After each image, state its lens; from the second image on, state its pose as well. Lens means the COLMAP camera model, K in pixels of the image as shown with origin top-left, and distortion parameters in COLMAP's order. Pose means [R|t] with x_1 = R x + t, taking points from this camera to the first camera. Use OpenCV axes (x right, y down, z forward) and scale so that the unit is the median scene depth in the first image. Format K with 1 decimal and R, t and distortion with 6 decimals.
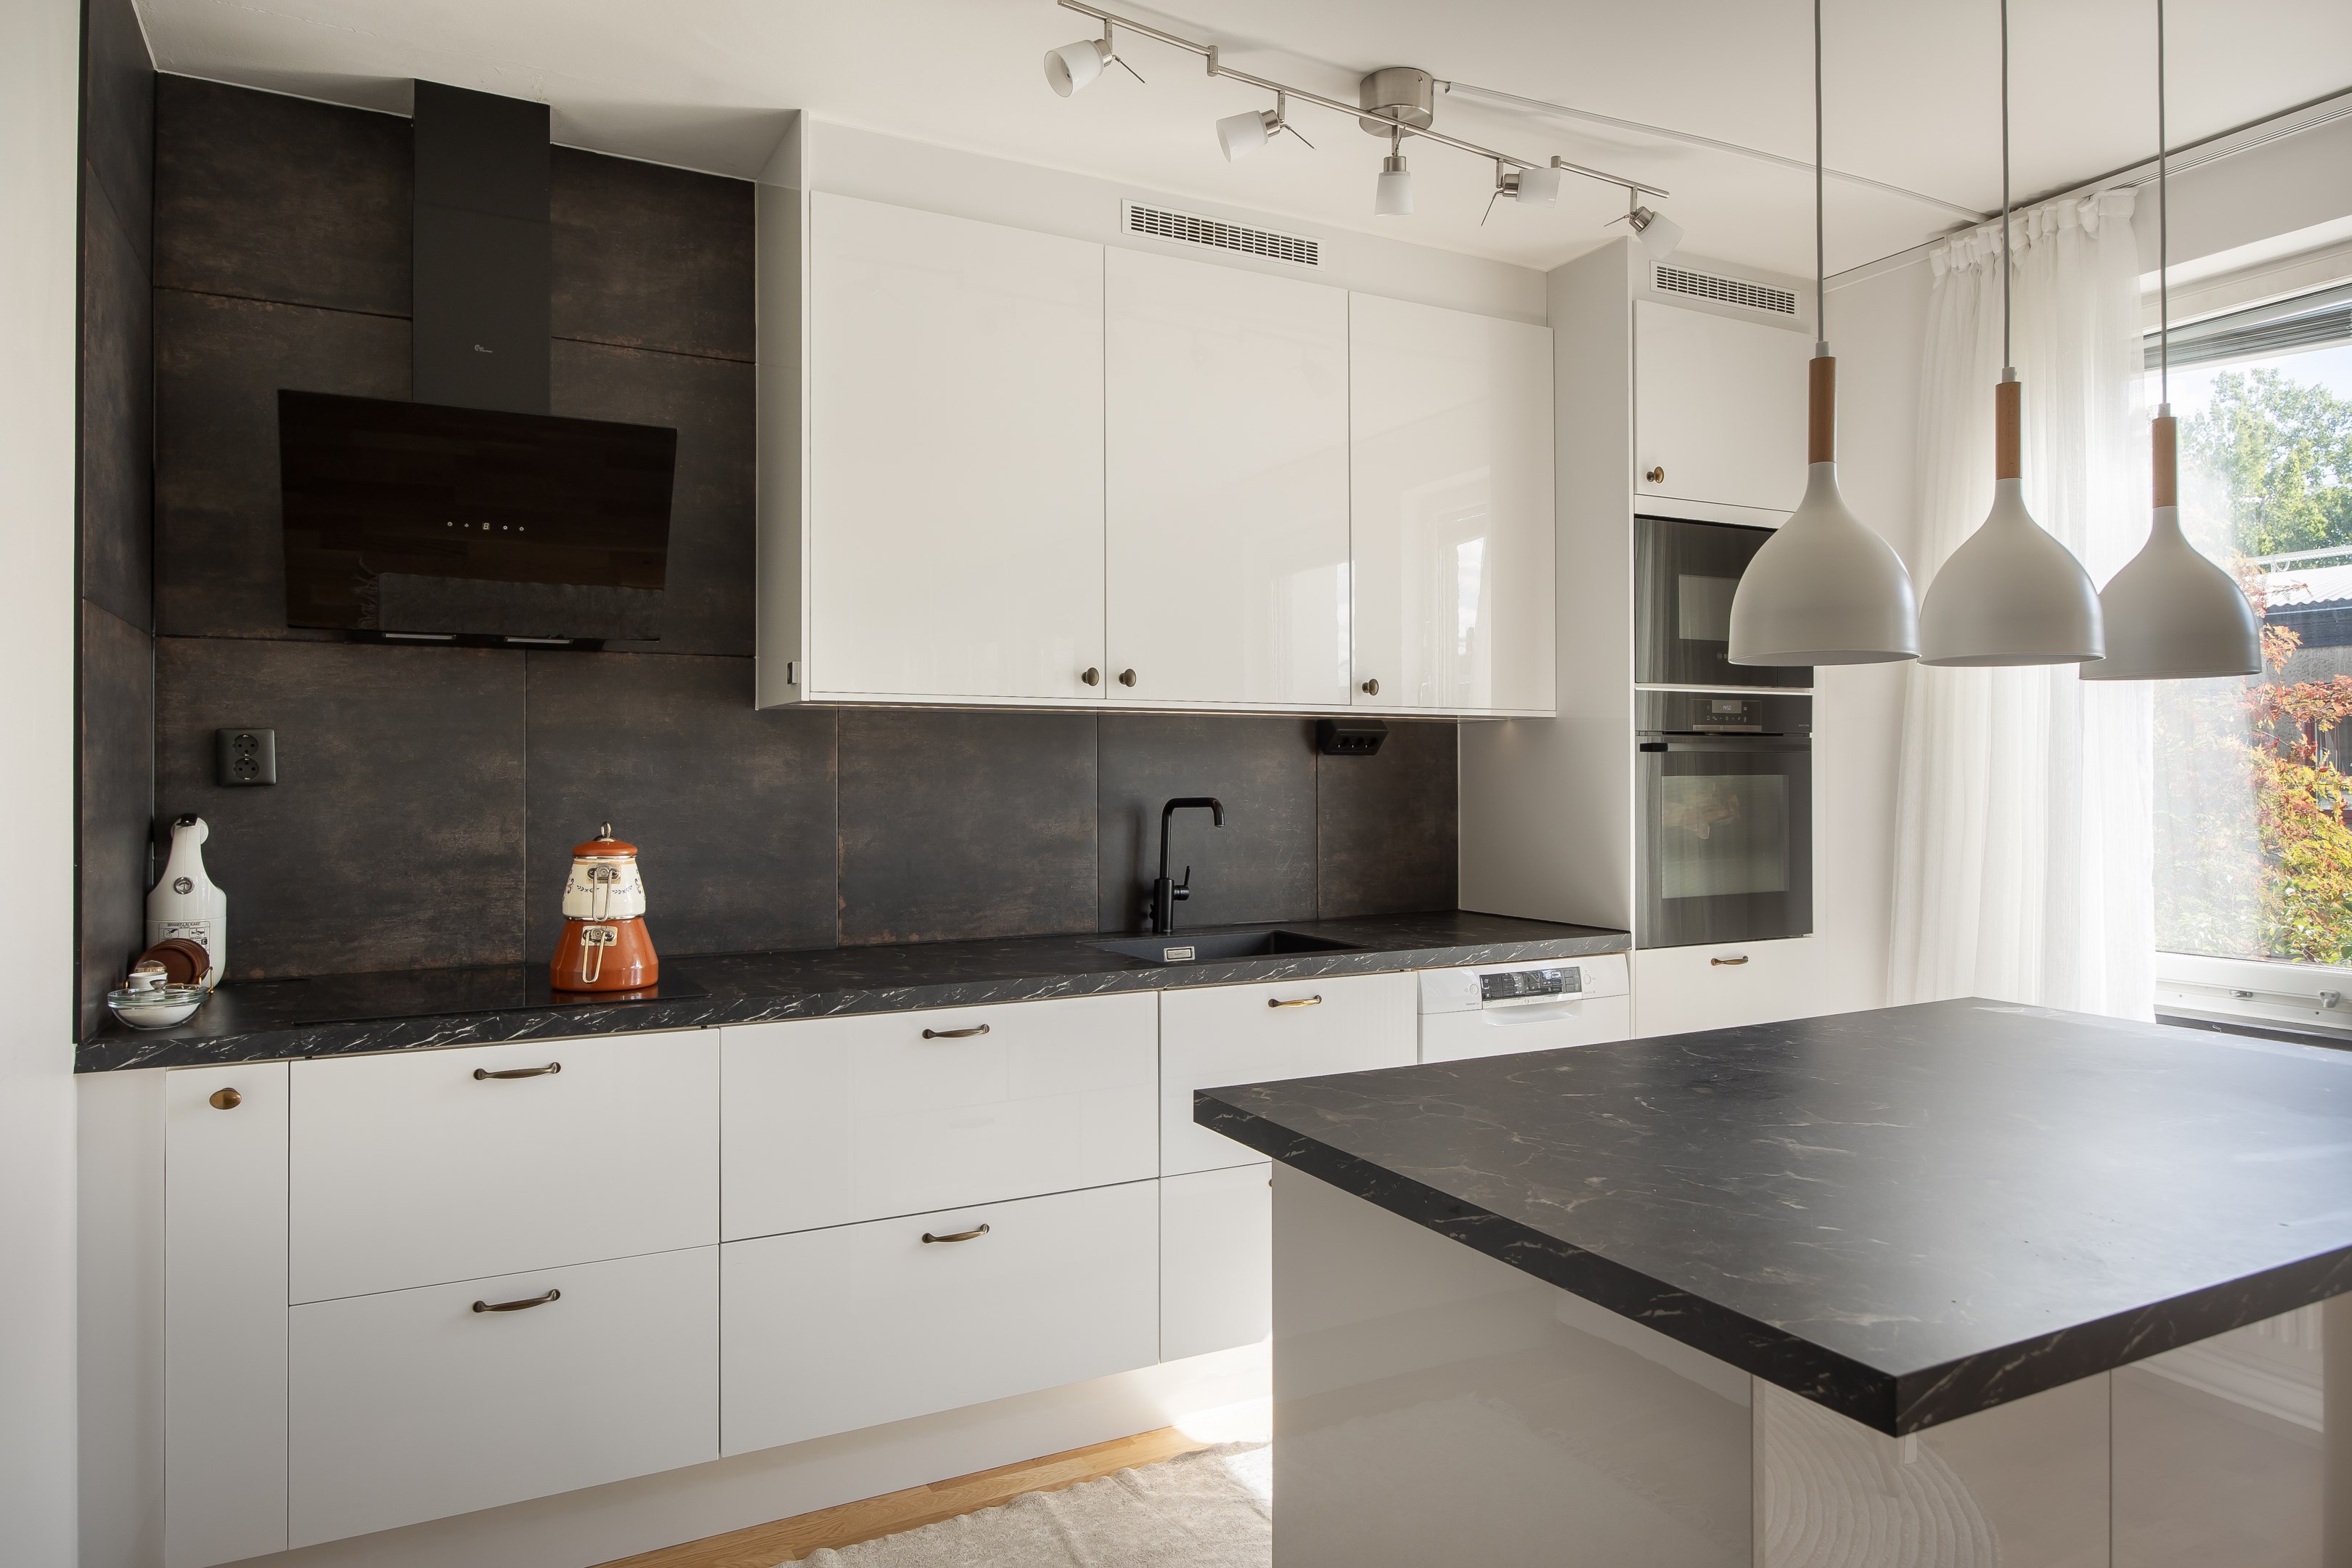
lens RADIAL K [[1474.3, 0, 1169.3], [0, 1474.3, 764.2], [0, 0, 1]] dist [-0.006406, 0.000588]
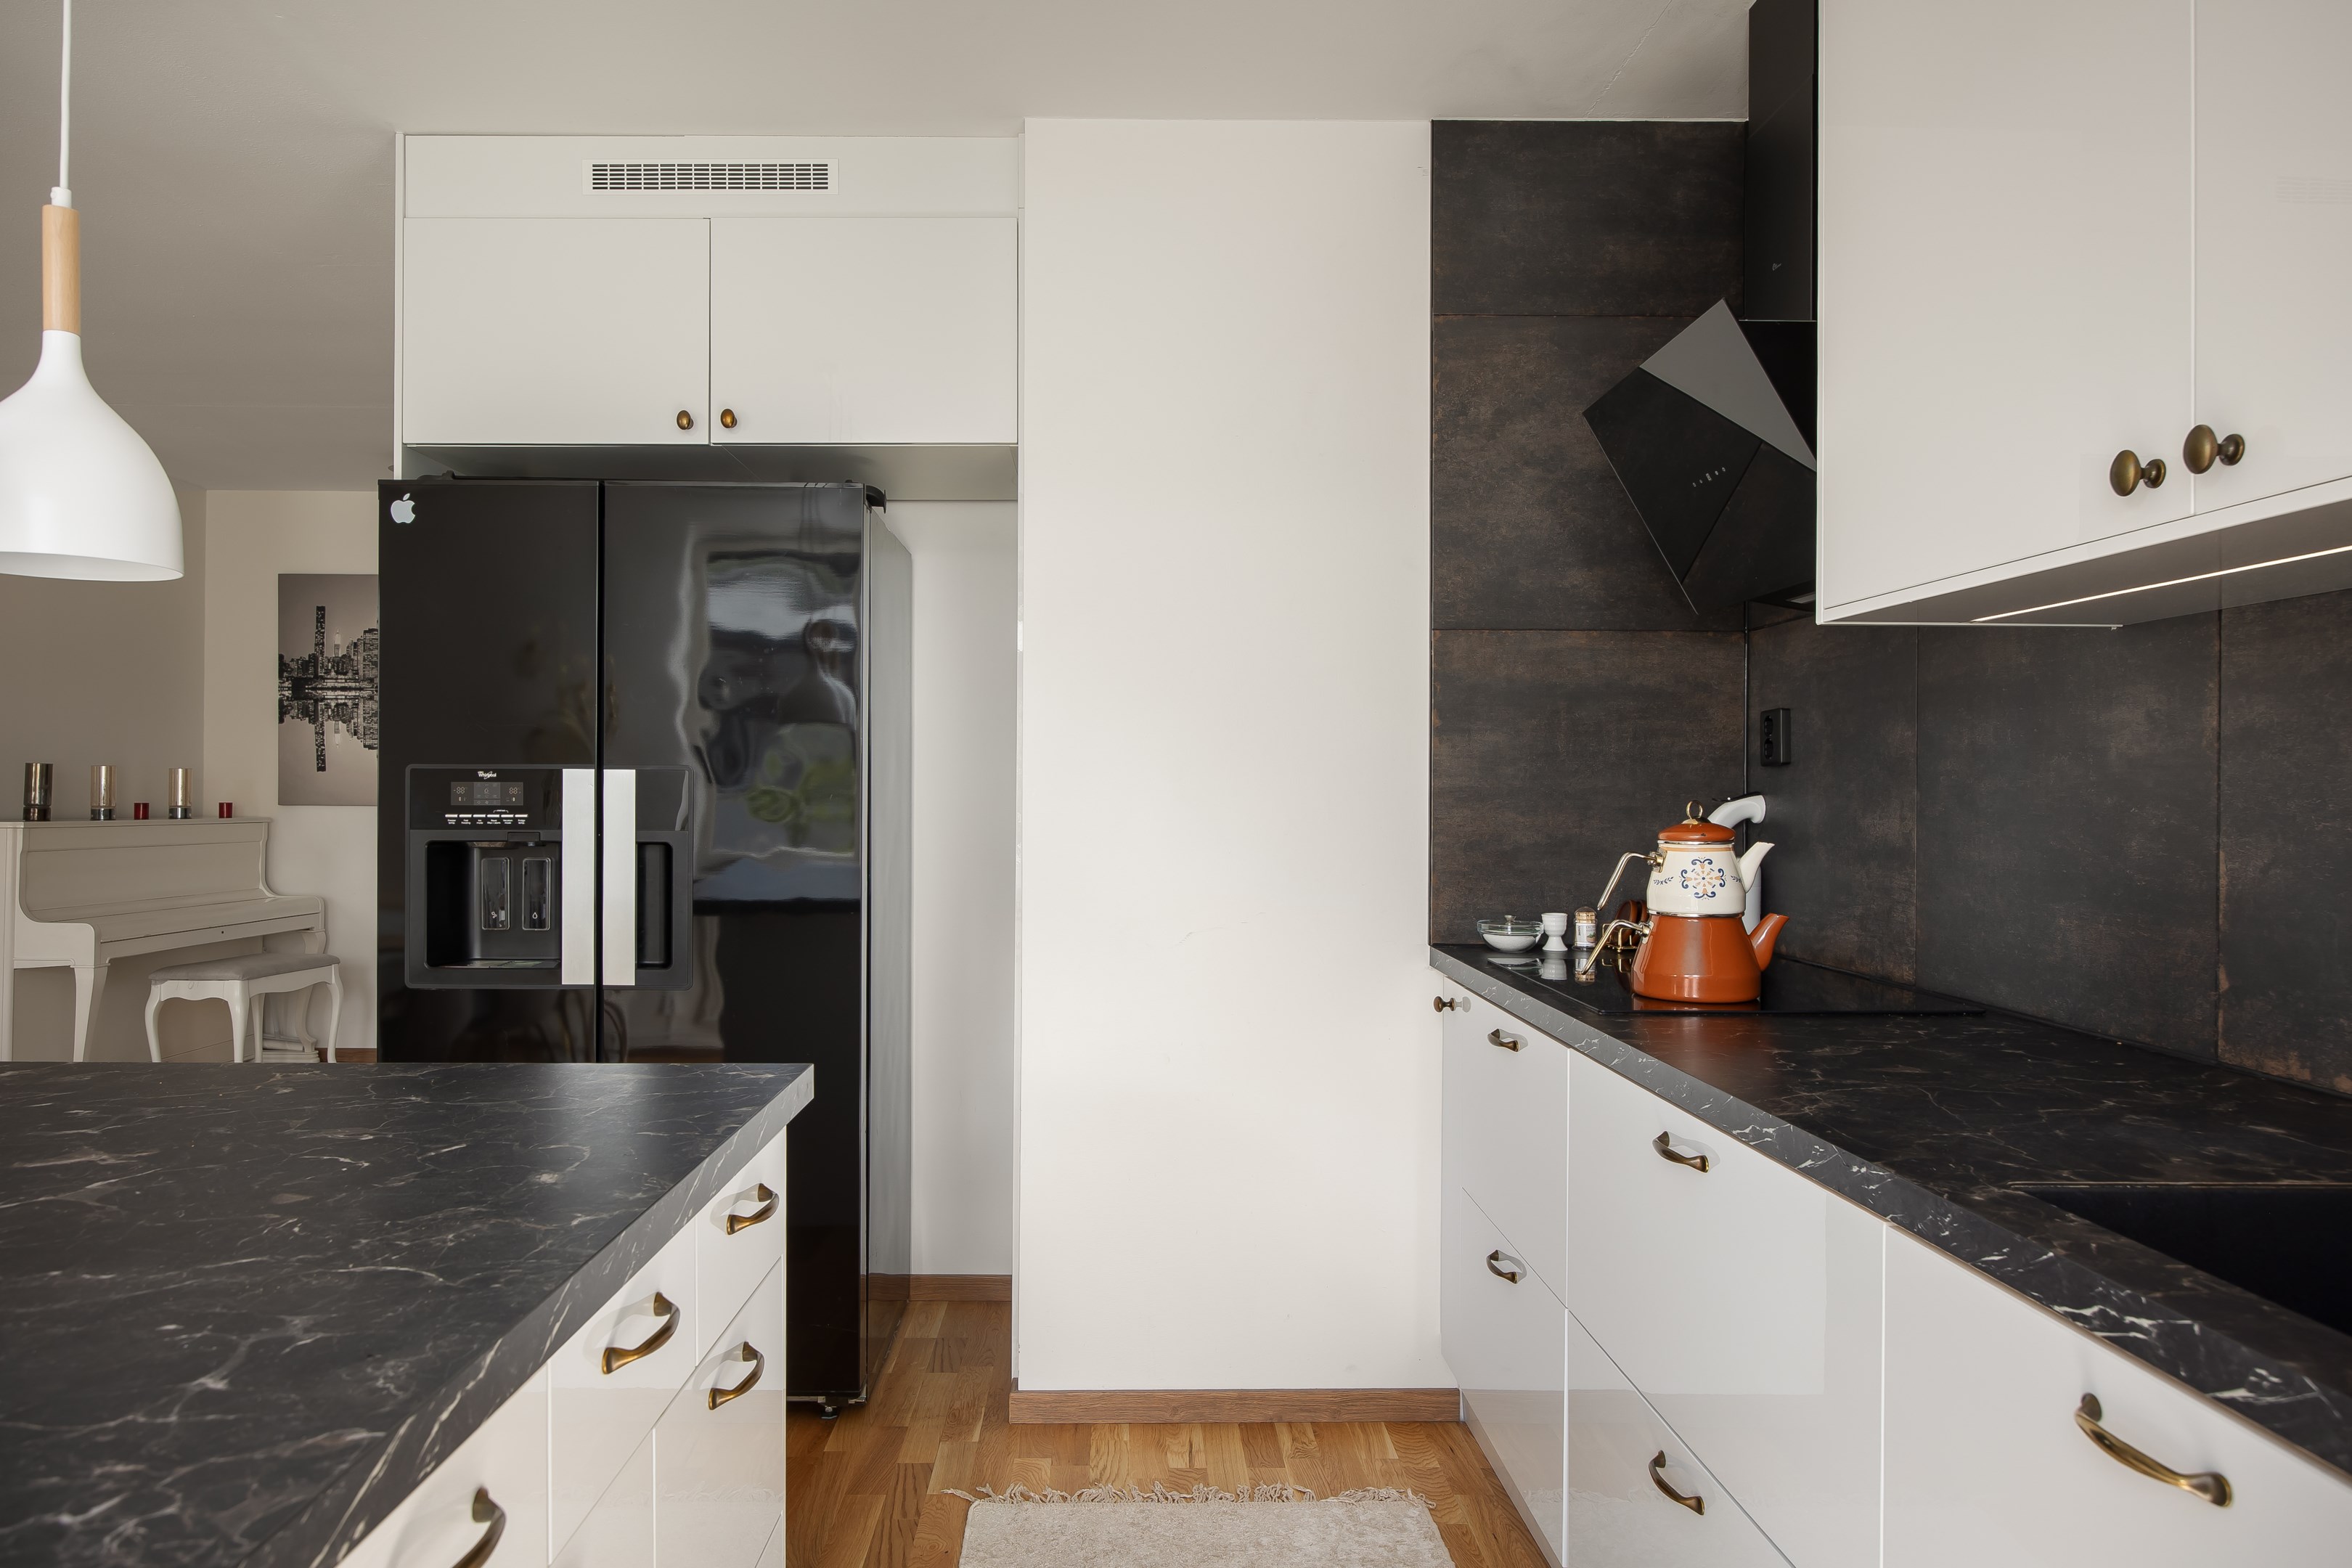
lens RADIAL K [[1469.4, 0, 1130.4], [0, 1469.4, 782.3], [0, 0, 1]] dist [-0.000853, 0.001311]
pose [[-0.461690, -0.004831, -0.887028, 0.443478], [0.002251, 0.999976, -0.006618, 0.028961], [0.887038, -0.005052, -0.461668, 0.960707]]
